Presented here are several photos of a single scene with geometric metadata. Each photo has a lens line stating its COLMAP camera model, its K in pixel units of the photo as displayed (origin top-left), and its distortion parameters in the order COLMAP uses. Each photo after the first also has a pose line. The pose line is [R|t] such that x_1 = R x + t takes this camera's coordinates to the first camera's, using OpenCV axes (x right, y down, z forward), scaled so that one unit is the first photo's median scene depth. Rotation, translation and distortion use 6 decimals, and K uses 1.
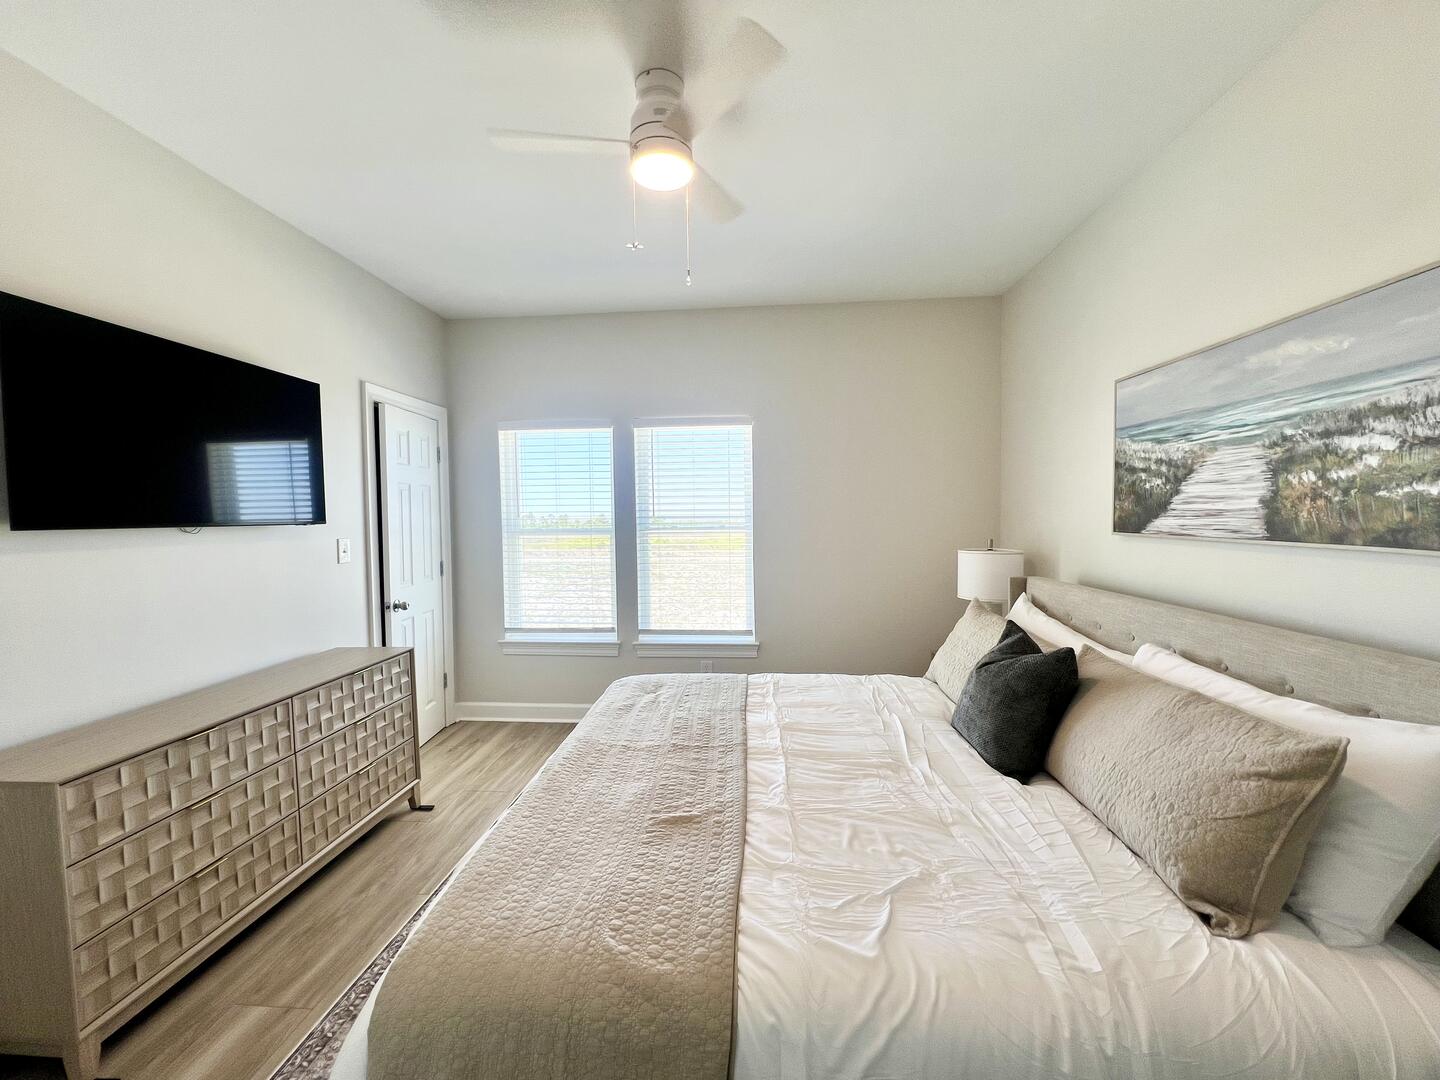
lens RADIAL K [[579.0, 0, 716.5], [0, 579.0, 536.4], [0, 0, 1]] dist [-0.001977, 0.000977]
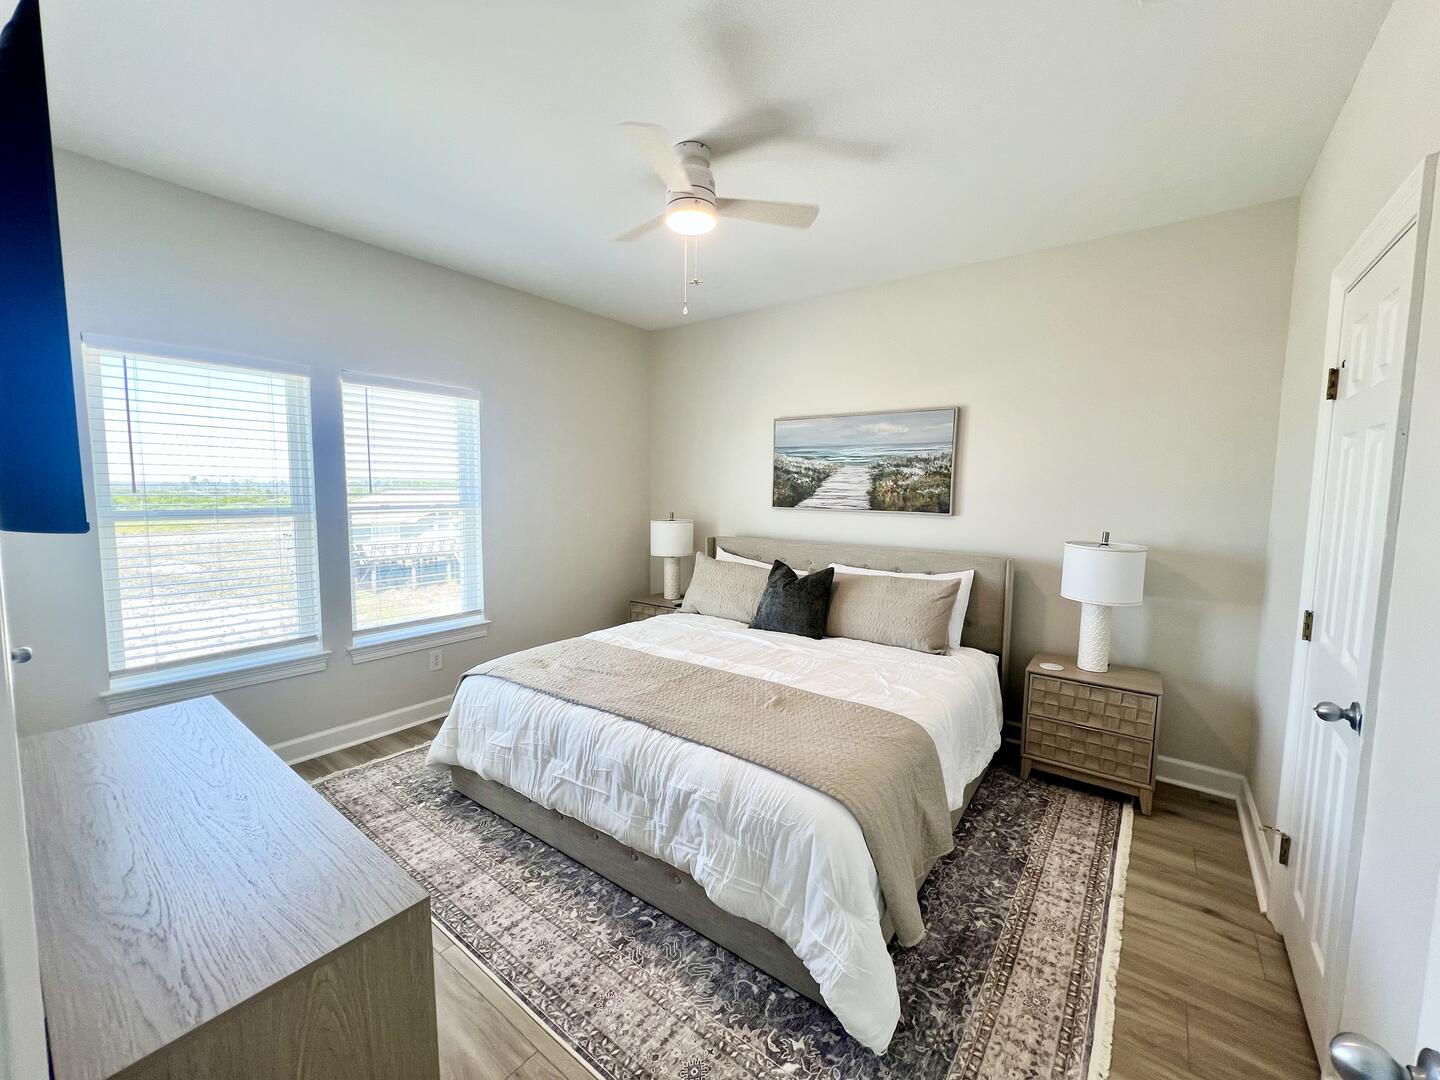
lens RADIAL K [[579.0, 0, 717.2], [0, 579.0, 540.9], [0, 0, 1]] dist [-0.001977, 0.000977]
pose [[0.538238, -0.062177, 0.840496, -1.031413], [0.016052, 0.997850, 0.063538, -0.021820], [-0.842640, -0.020707, 0.538079, 0.241323]]
